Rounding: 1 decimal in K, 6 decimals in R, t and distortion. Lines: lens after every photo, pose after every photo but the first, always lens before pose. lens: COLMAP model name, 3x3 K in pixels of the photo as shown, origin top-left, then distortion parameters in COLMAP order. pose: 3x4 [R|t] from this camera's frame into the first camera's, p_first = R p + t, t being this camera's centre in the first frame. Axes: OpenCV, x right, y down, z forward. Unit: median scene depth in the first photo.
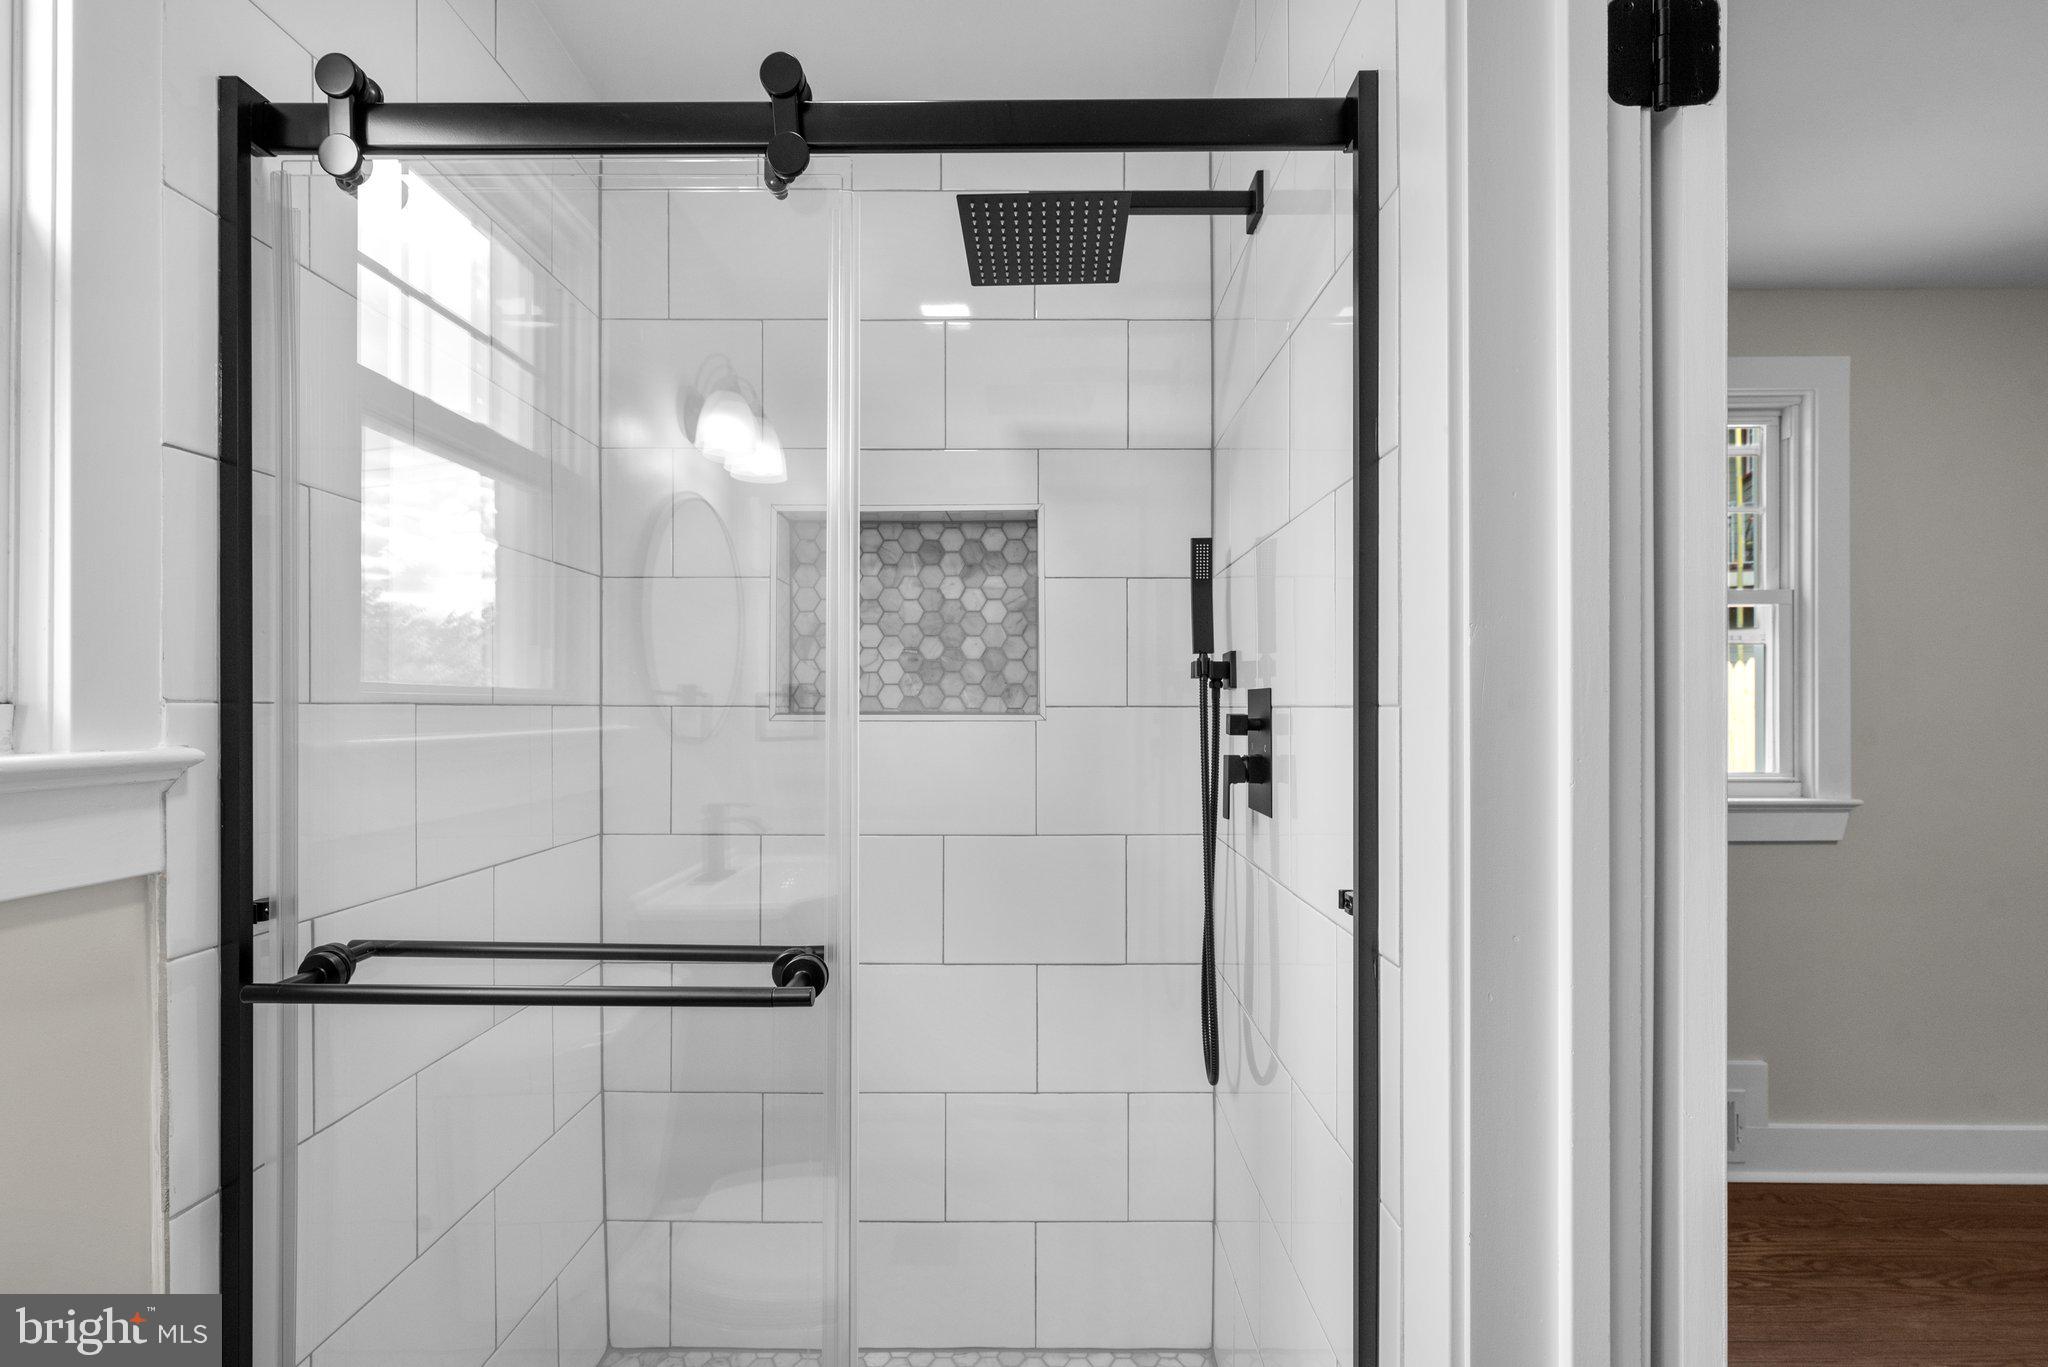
lens RADIAL K [[895.9, 0, 1025.5], [0, 895.9, 710.1], [0, 0, 1]] dist [0.000142, 0.000110]
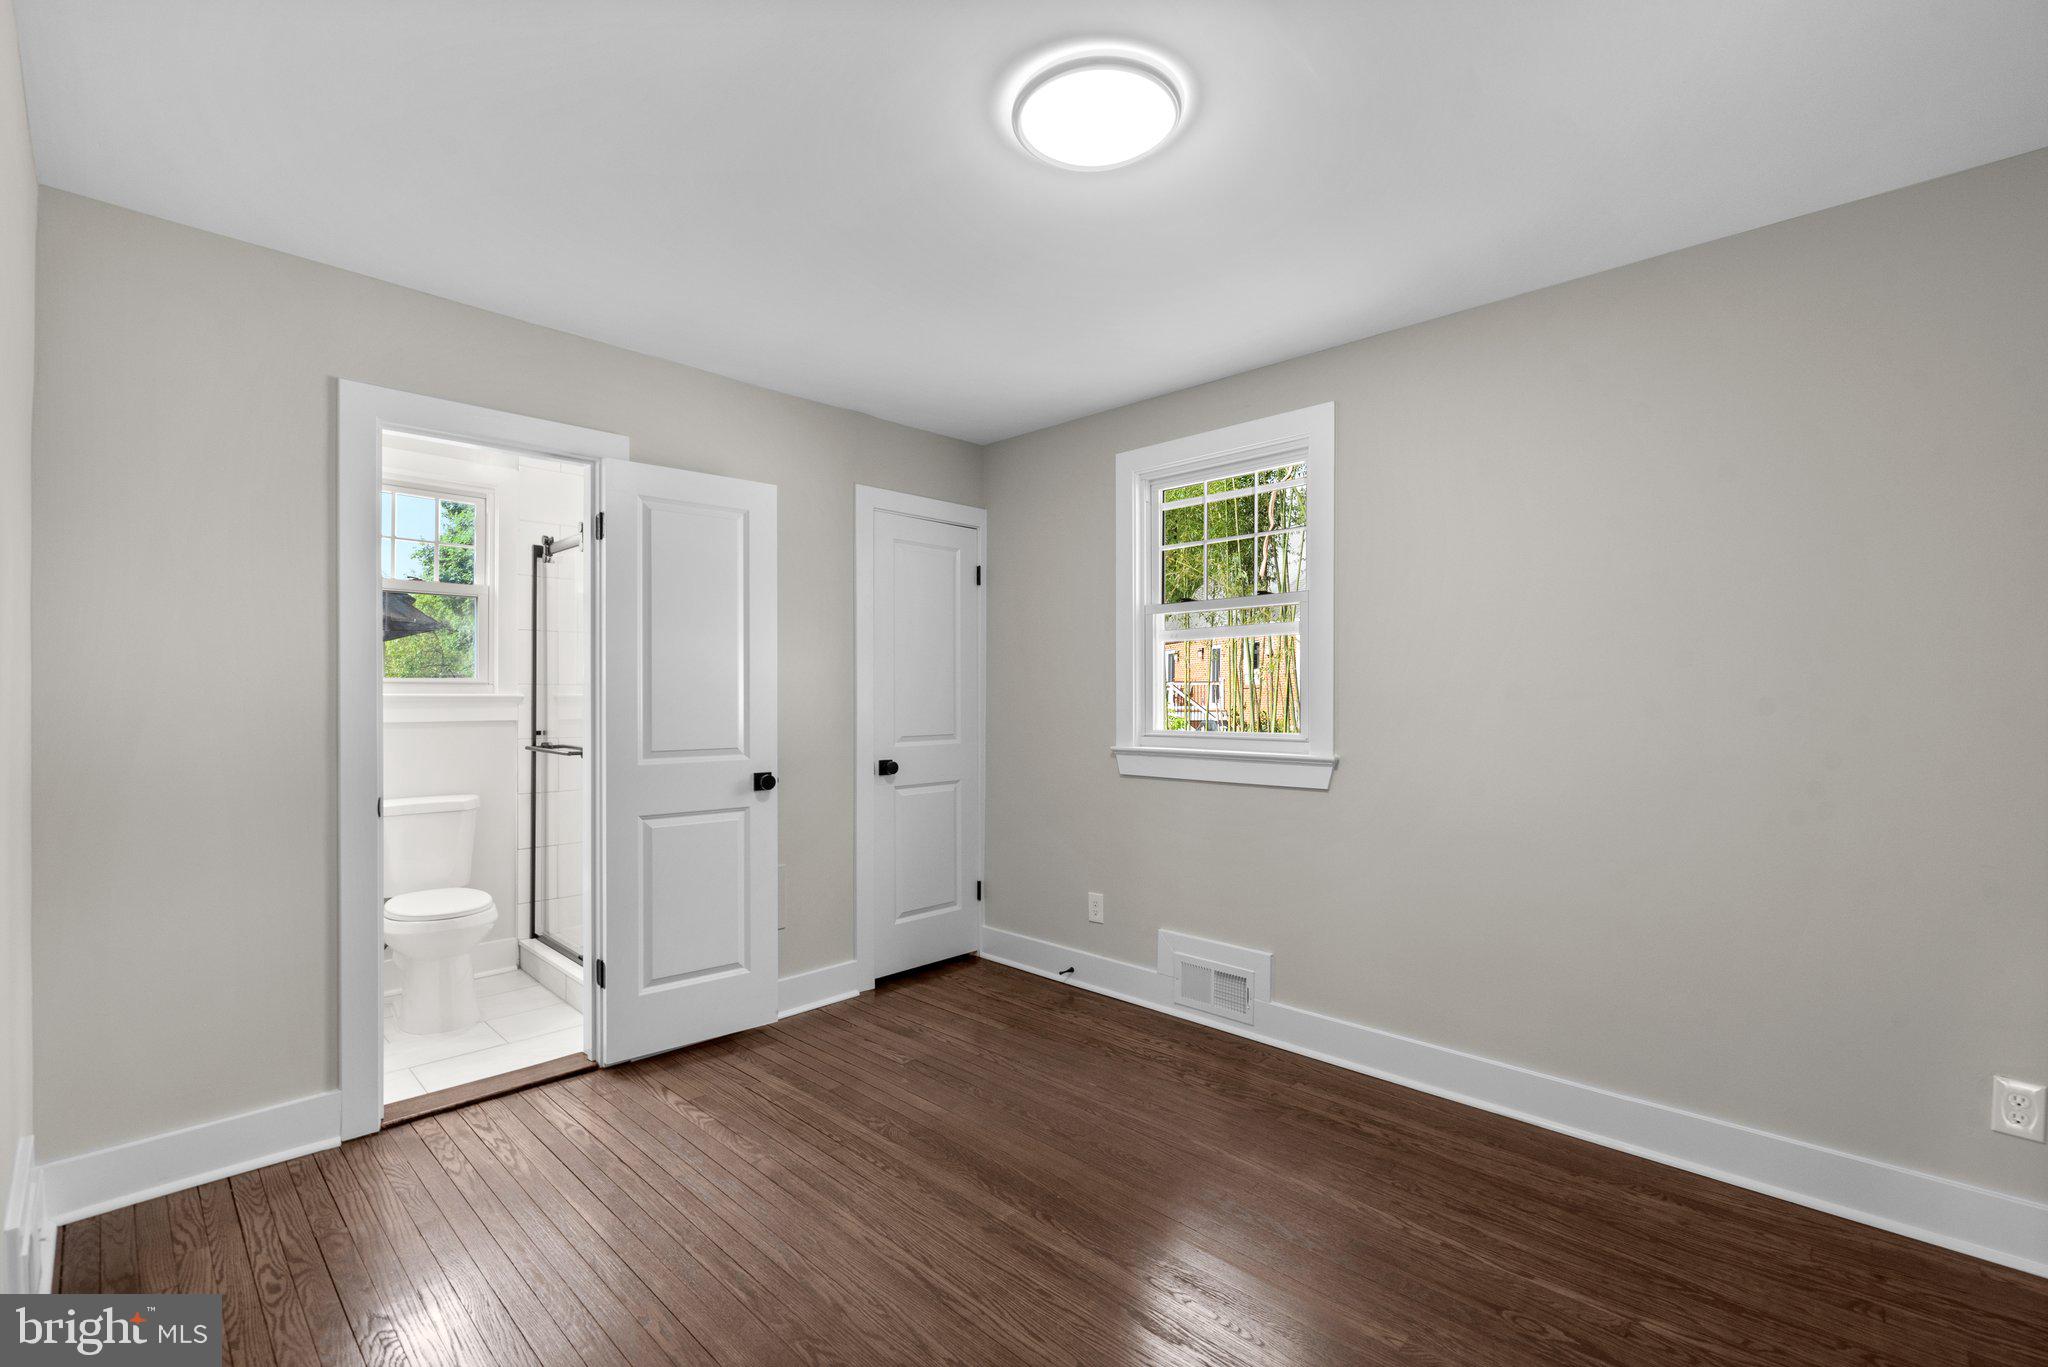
lens RADIAL K [[877.9, 0, 1014.8], [0, 877.9, 697.8], [0, 0, 1]] dist [0.000164, -0.000144]
pose [[0.721360, 0.004139, -0.692547, 3.631194], [-0.003102, 0.999991, 0.002746, 0.038644], [0.692553, 0.000167, 0.721367, -0.466766]]
